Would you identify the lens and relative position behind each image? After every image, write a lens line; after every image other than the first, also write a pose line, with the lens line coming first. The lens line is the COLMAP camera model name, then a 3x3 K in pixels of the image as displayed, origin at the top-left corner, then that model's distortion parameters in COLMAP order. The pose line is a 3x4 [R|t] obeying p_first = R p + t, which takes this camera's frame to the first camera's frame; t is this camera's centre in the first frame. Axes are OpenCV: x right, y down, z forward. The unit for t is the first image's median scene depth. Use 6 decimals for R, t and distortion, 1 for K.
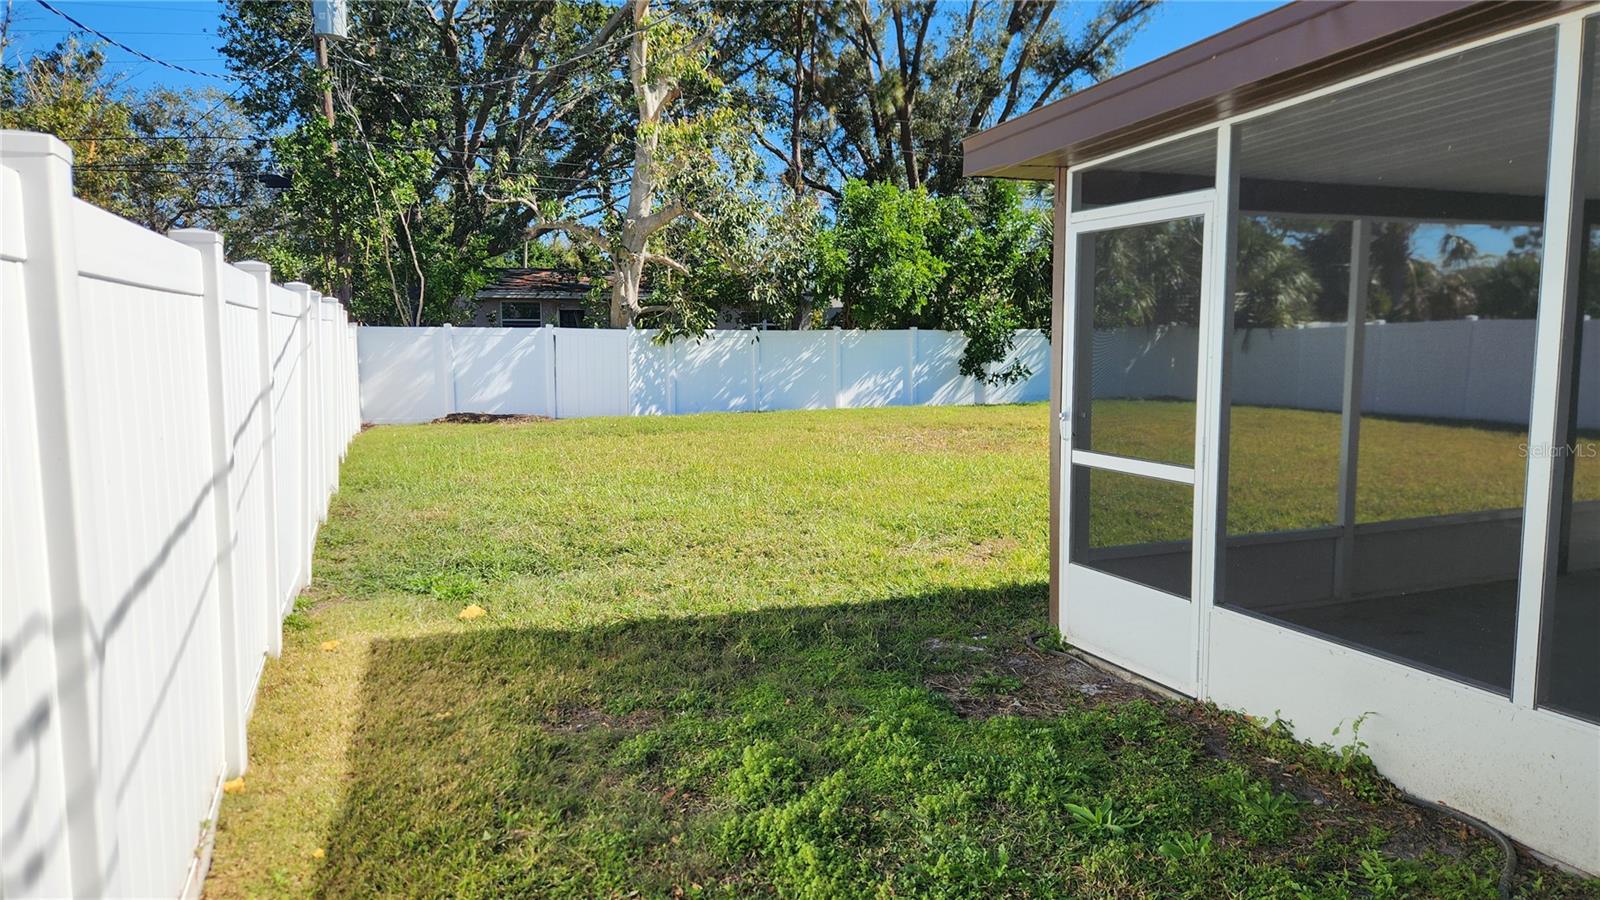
lens RADIAL K [[1078.0, 0, 802.6], [0, 1078.0, 452.0], [0, 0, 1]] dist [0.080217, -0.069042]
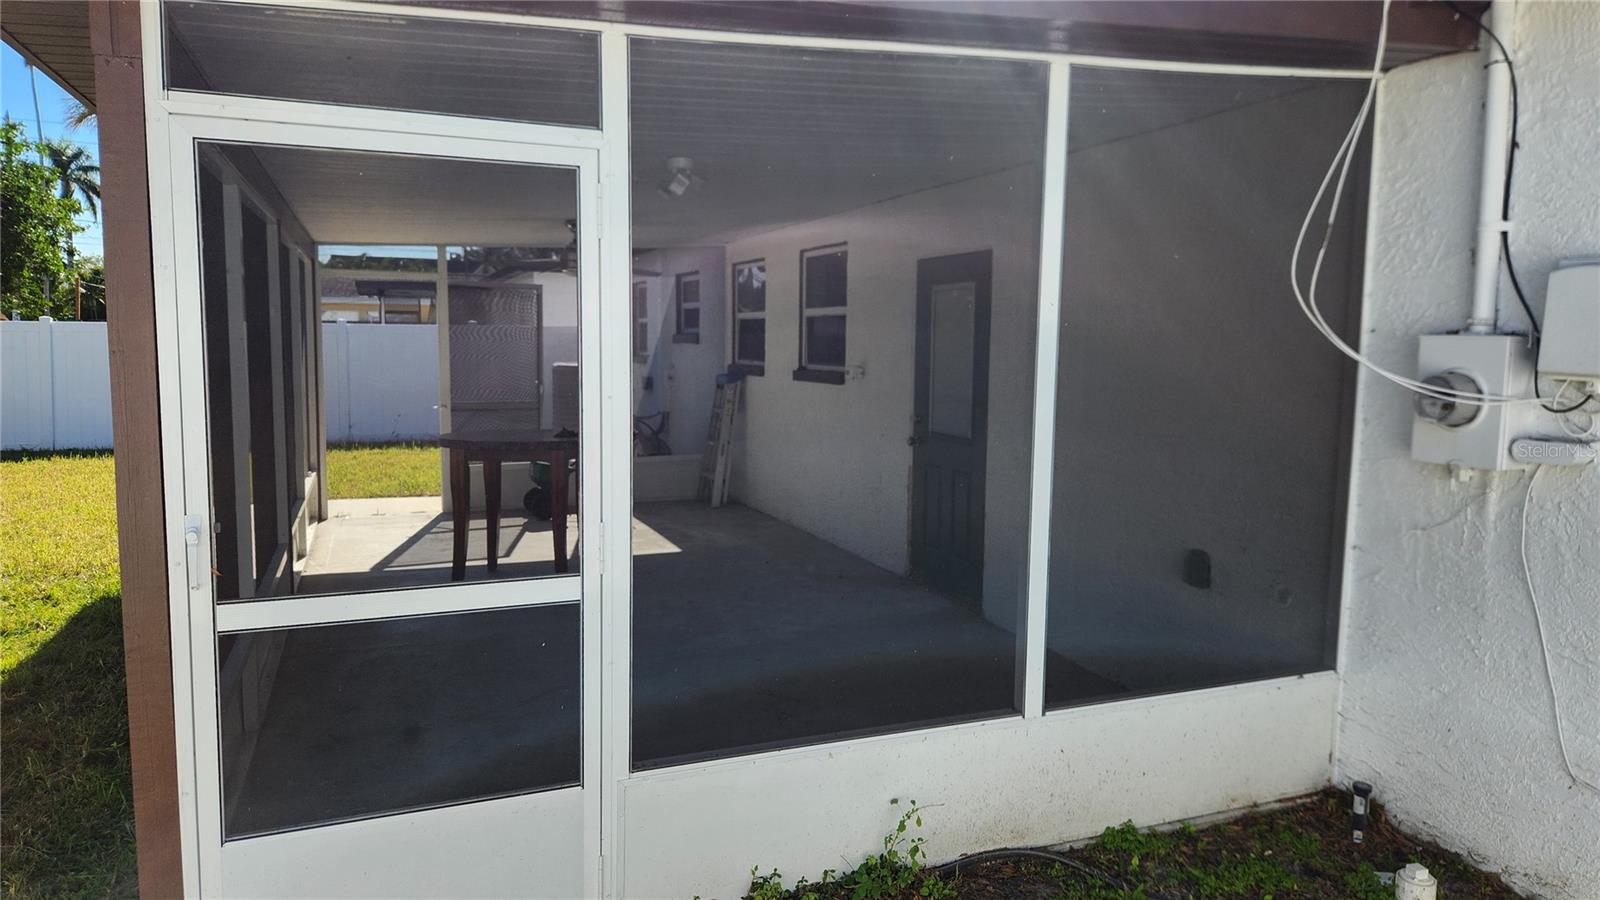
lens RADIAL K [[1078.0, 0, 795.9], [0, 1078.0, 455.2], [0, 0, 1]] dist [0.080217, -0.069042]
pose [[-0.006850, -0.082134, 0.996598, -0.266424], [0.108840, 0.990639, 0.082391, -0.094986], [-0.994036, 0.109034, 0.002153, 0.916783]]
